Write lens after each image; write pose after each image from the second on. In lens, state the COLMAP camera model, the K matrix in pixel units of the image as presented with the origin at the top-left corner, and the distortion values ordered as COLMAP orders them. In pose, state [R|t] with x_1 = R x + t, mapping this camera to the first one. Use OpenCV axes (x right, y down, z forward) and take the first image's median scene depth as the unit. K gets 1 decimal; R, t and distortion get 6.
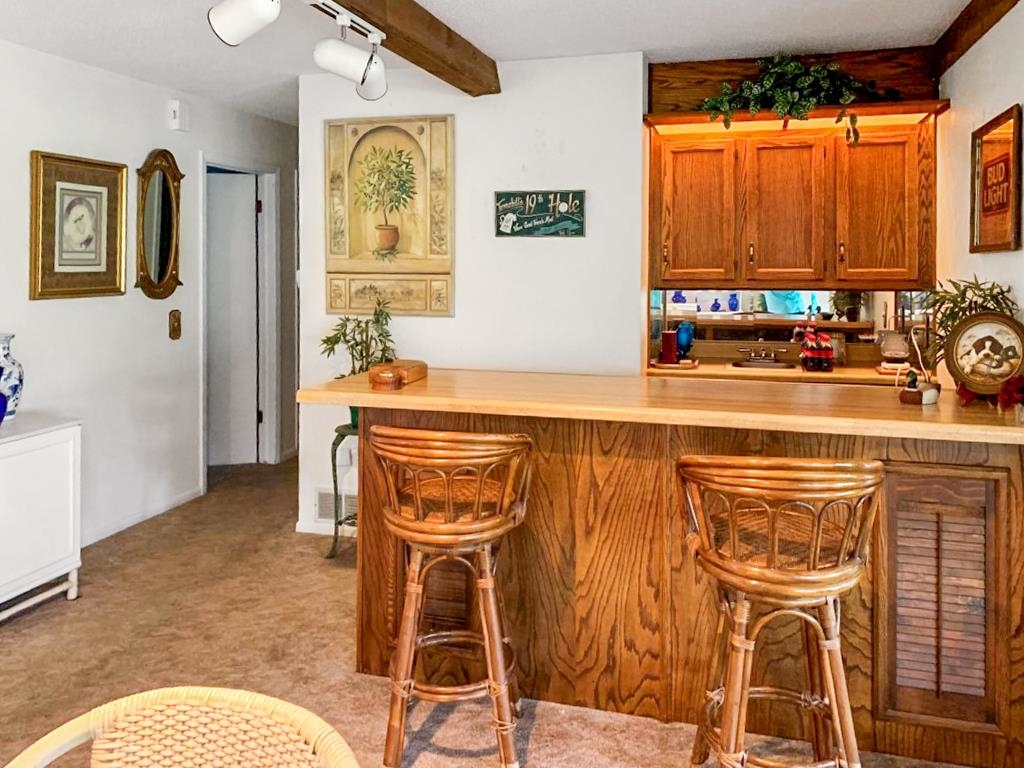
lens RADIAL K [[809.4, 0, 513.2], [0, 809.4, 354.6], [0, 0, 1]] dist [0.071658, -0.146808]
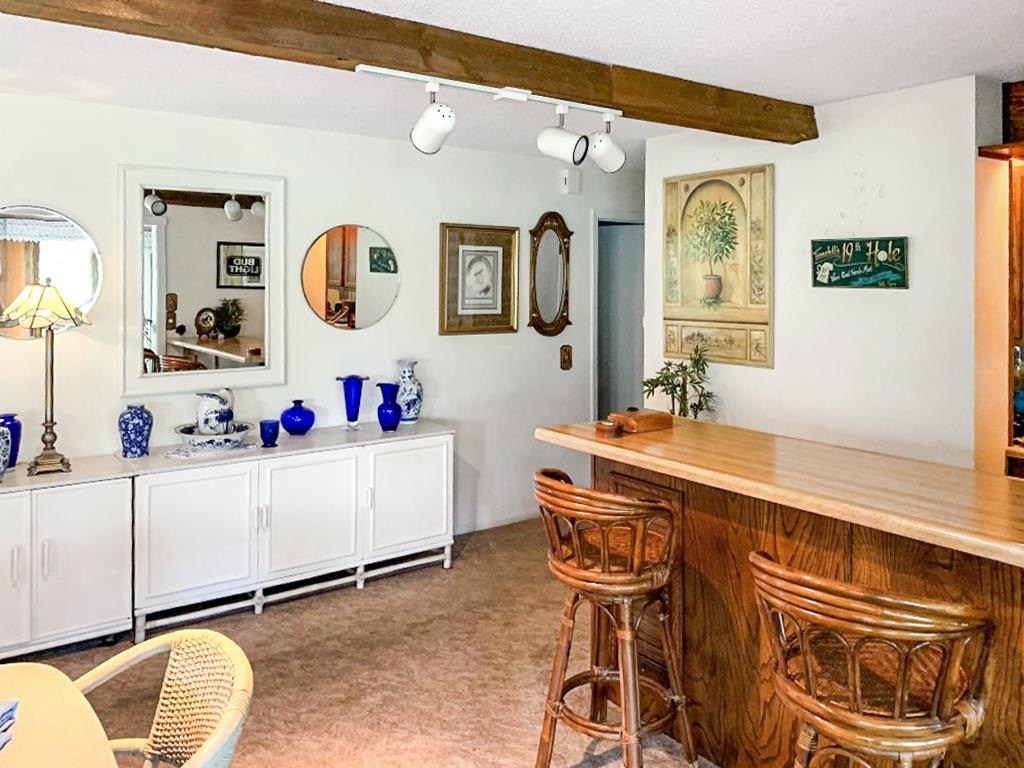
lens RADIAL K [[787.7, 0, 511.4], [0, 787.7, 368.4], [0, 0, 1]] dist [0.057185, -0.186910]
pose [[0.792294, 0.065792, -0.606582, 0.267940], [-0.072353, 0.997285, 0.013664, -0.038237], [0.605835, 0.033062, 0.794903, 0.056865]]
